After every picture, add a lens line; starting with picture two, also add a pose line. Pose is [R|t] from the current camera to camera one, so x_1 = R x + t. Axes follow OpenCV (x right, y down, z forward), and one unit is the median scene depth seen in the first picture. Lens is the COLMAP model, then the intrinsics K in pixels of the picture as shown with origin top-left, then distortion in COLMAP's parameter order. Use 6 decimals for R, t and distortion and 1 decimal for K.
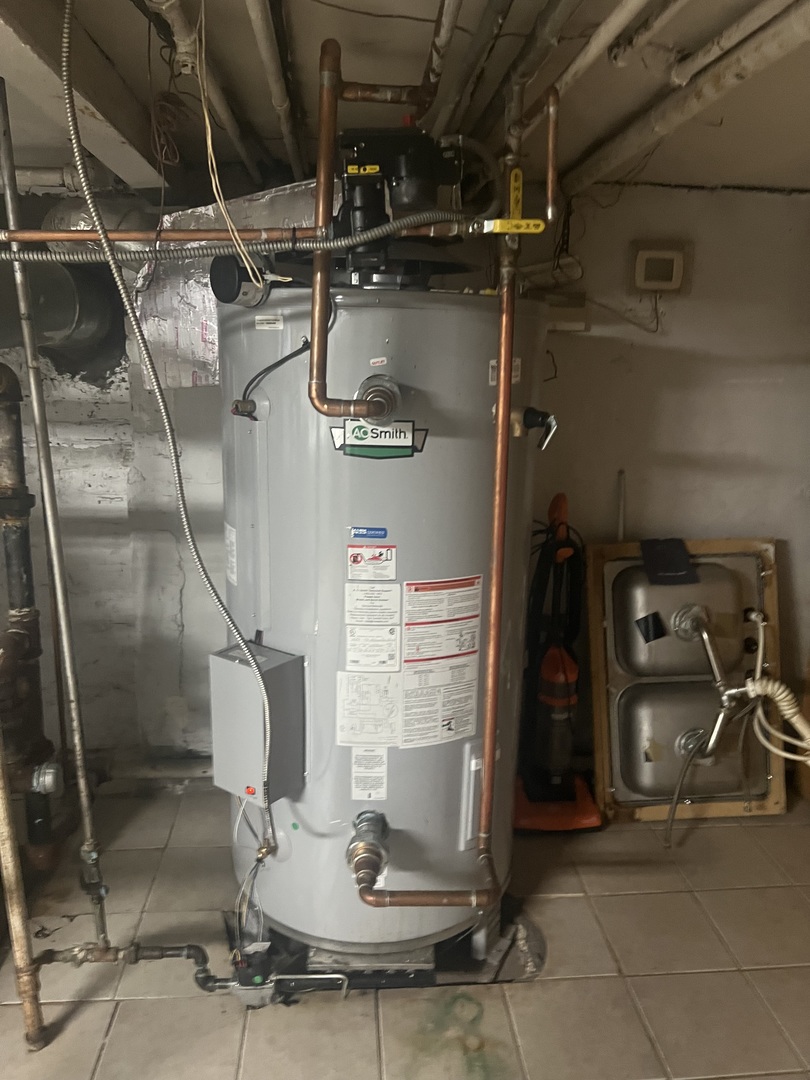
lens RADIAL K [[830.5, 0, 405.0], [0, 830.5, 540.0], [0, 0, 1]] dist [0.047736, -0.089244]
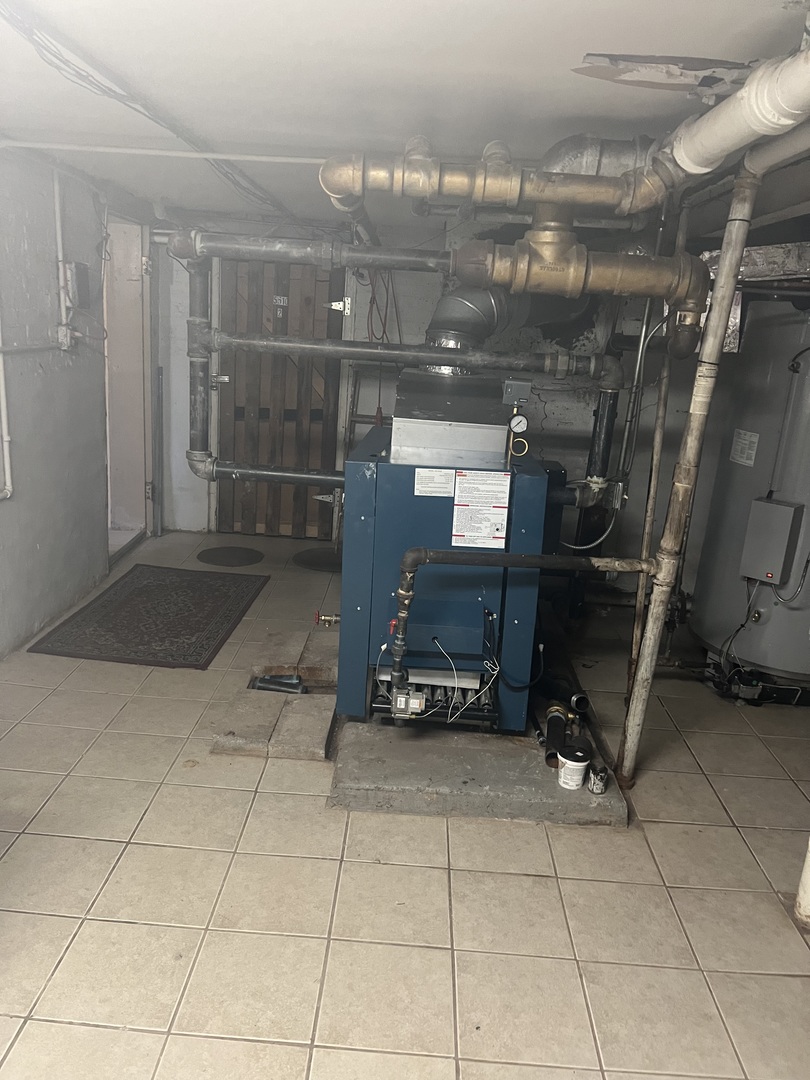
lens RADIAL K [[830.5, 0, 405.0], [0, 830.5, 540.0], [0, 0, 1]] dist [0.047736, -0.089244]
pose [[0.996238, 0.059771, -0.062750, -0.645600], [-0.057257, 0.997512, 0.041124, 0.141999], [0.065051, -0.037376, 0.997182, -0.656517]]
